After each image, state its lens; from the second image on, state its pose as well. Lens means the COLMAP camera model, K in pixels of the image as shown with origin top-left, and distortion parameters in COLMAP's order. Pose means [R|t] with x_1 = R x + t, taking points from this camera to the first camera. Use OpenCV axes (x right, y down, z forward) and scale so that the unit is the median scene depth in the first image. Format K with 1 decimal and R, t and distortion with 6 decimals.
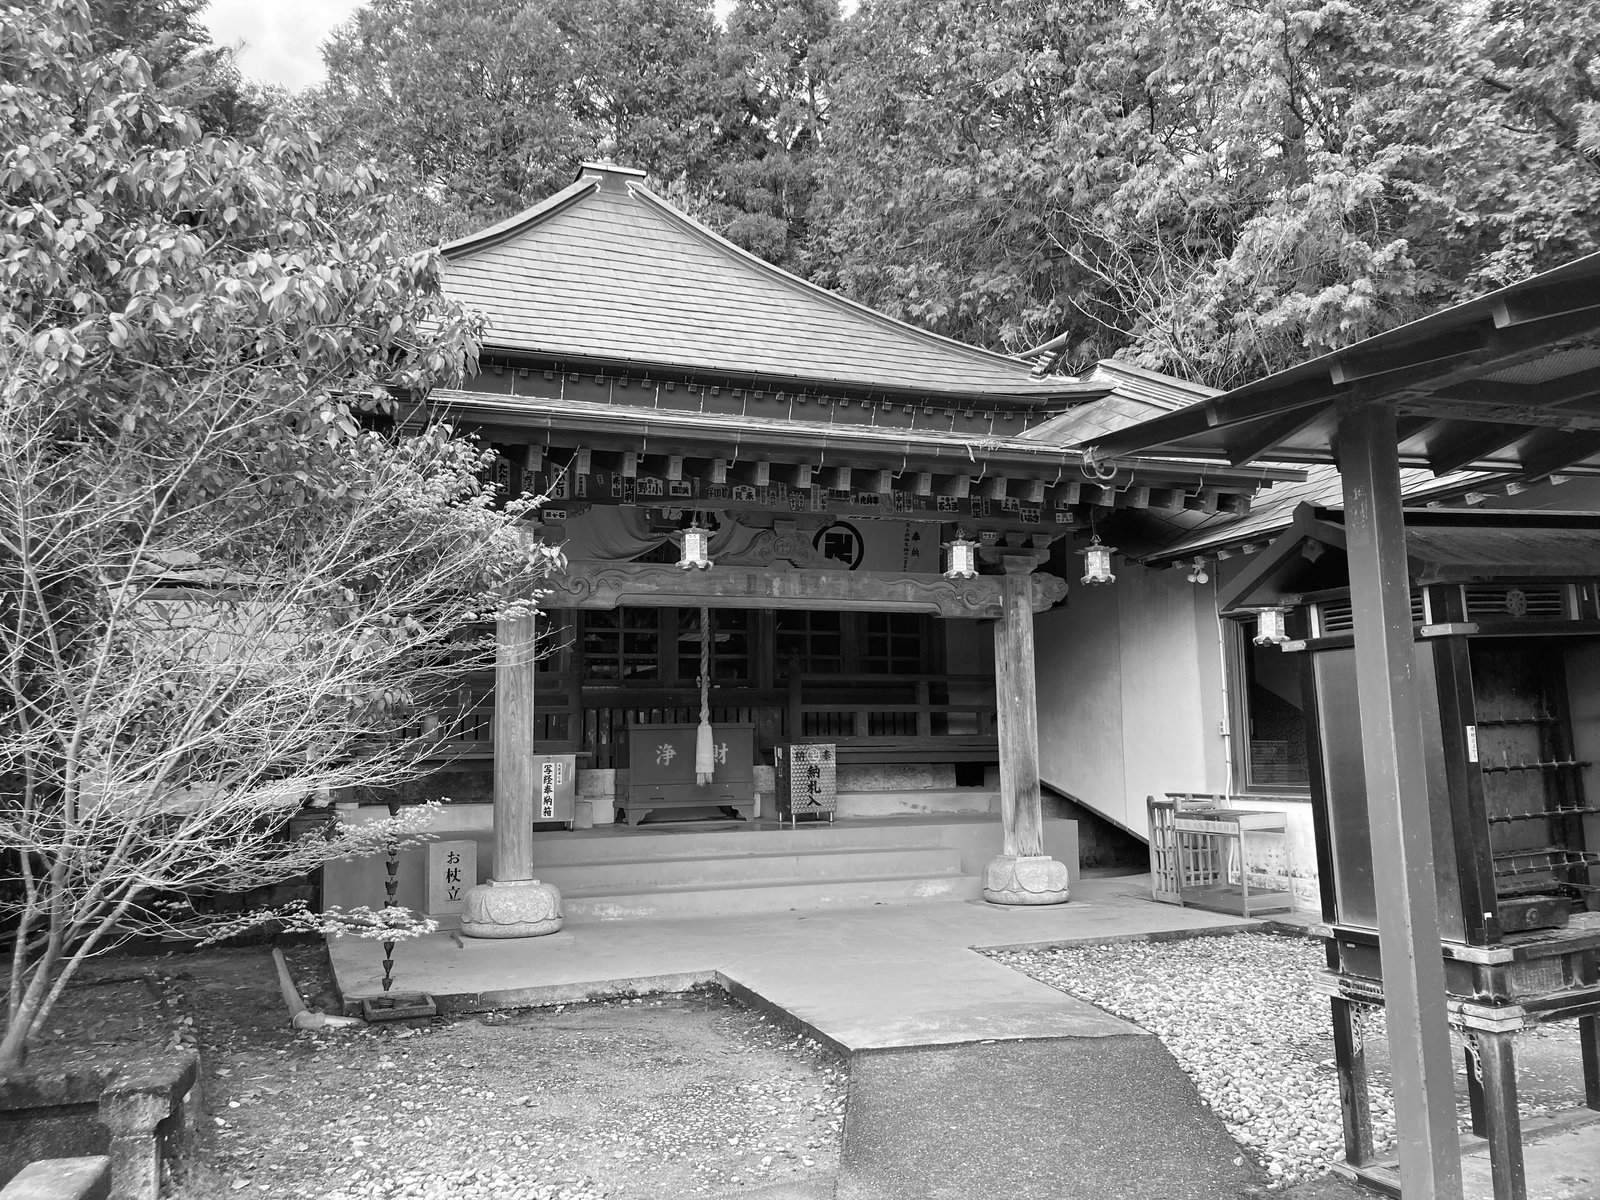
lens RADIAL K [[1303.8, 0, 796.1], [0, 1303.8, 594.7], [0, 0, 1]] dist [0.025201, -0.034868]
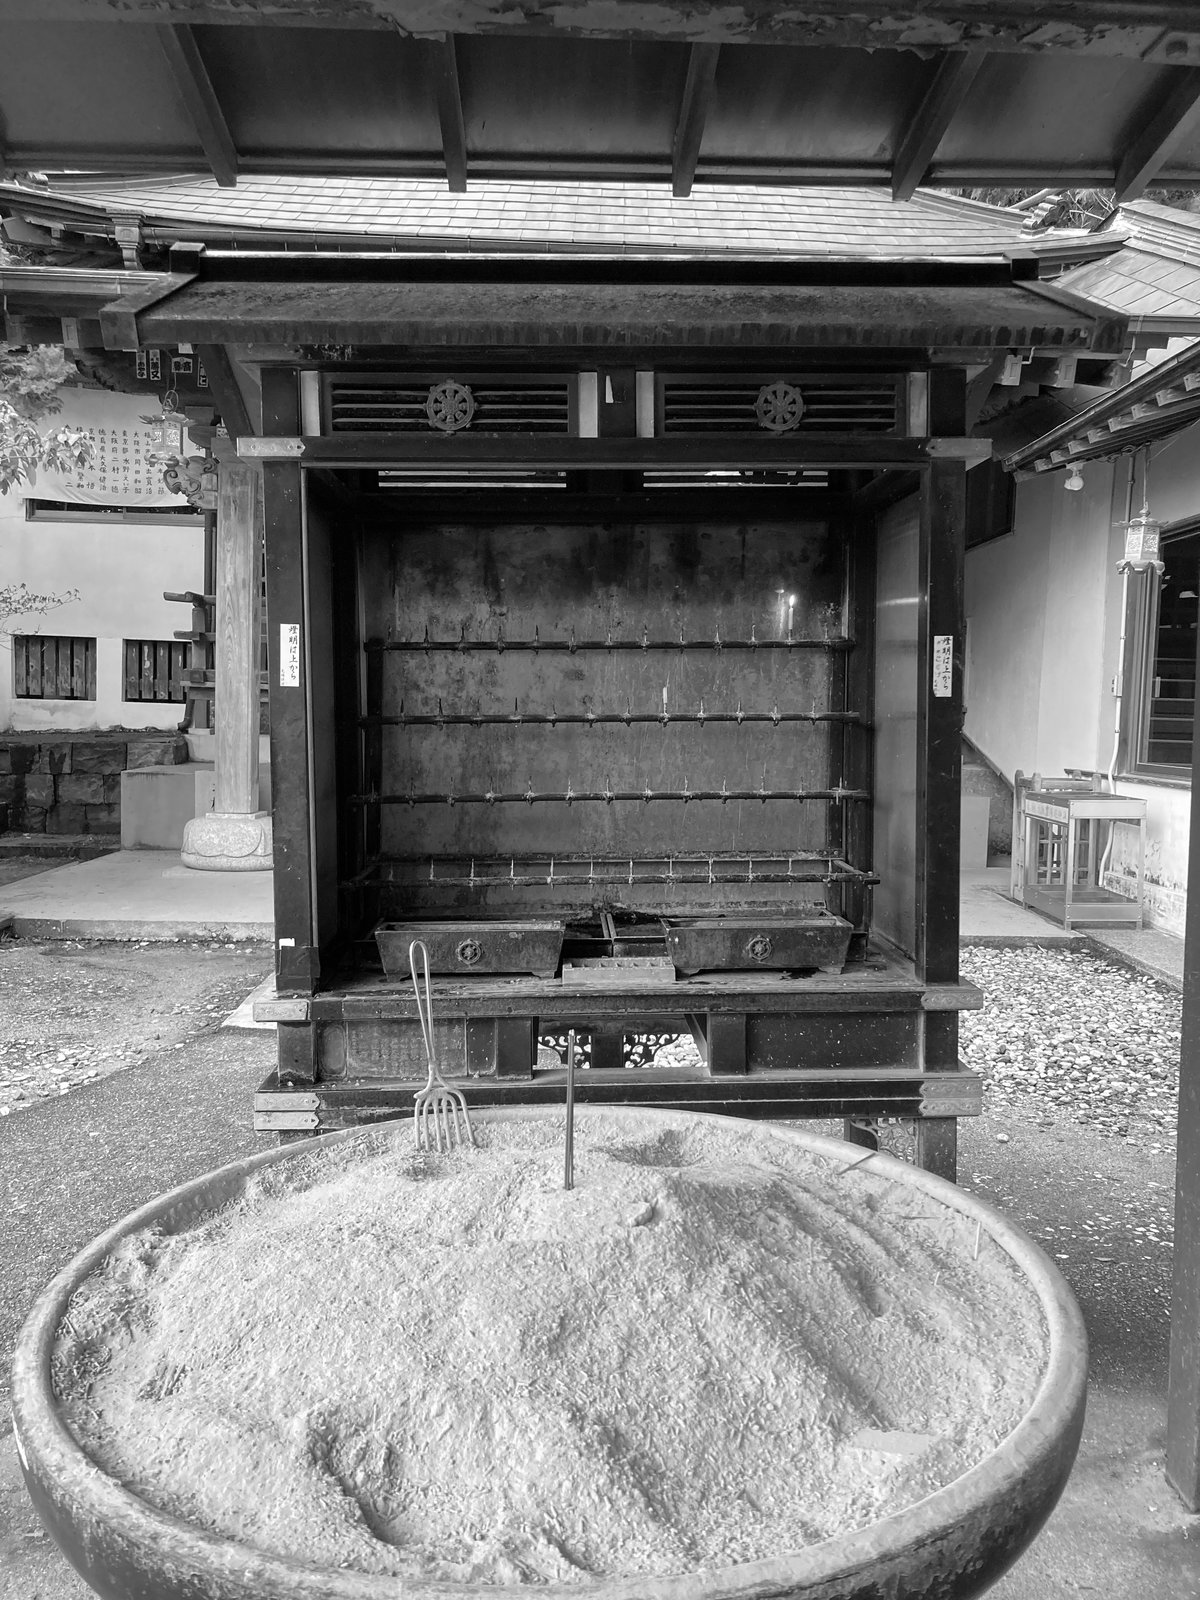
lens RADIAL K [[1303.8, 0, 600.8], [0, 1303.8, 803.4], [0, 0, 1]] dist [0.025201, -0.034868]
pose [[0.938377, 0.069832, -0.338485, 0.400391], [-0.004379, 0.981698, 0.190393, 0.032340], [0.345586, -0.177179, 0.921509, 0.239808]]
